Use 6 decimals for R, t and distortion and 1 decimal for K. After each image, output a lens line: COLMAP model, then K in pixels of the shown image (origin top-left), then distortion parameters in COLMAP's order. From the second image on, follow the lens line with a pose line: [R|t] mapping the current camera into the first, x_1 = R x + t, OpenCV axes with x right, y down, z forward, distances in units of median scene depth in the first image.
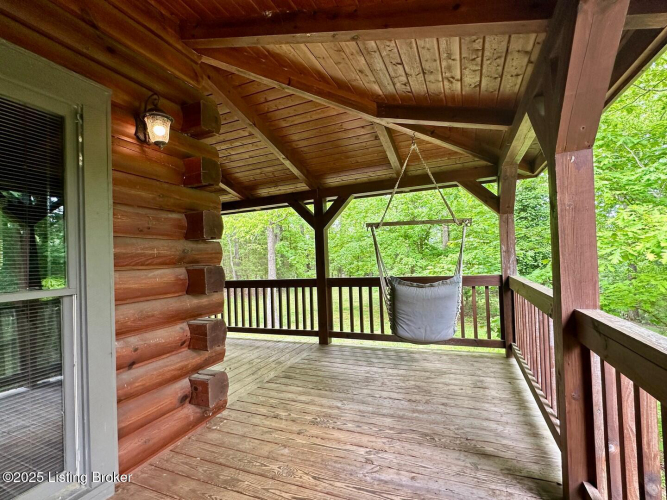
lens RADIAL K [[308.0, 0, 335.1], [0, 308.0, 252.6], [0, 0, 1]] dist [-0.002688, -0.000499]
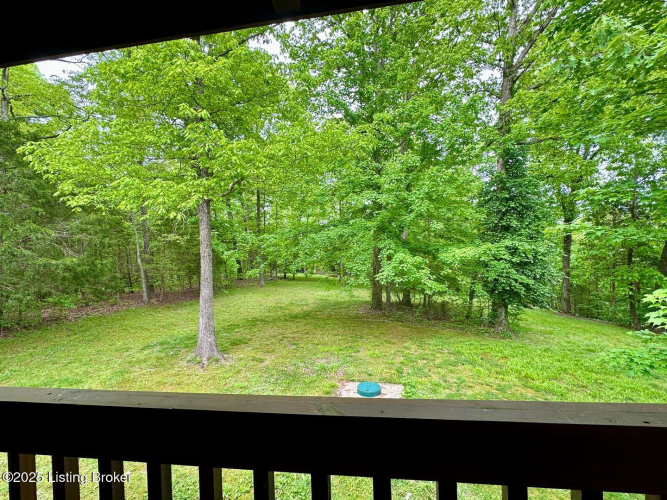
lens RADIAL K [[308.0, 0, 334.0], [0, 308.0, 253.1], [0, 0, 1]] dist [-0.002688, -0.000499]
pose [[0.970537, 0.001040, 0.240951, -0.060463], [-0.004524, 0.999893, 0.013909, 0.005572], [-0.240911, -0.014589, 0.970438, 0.173167]]
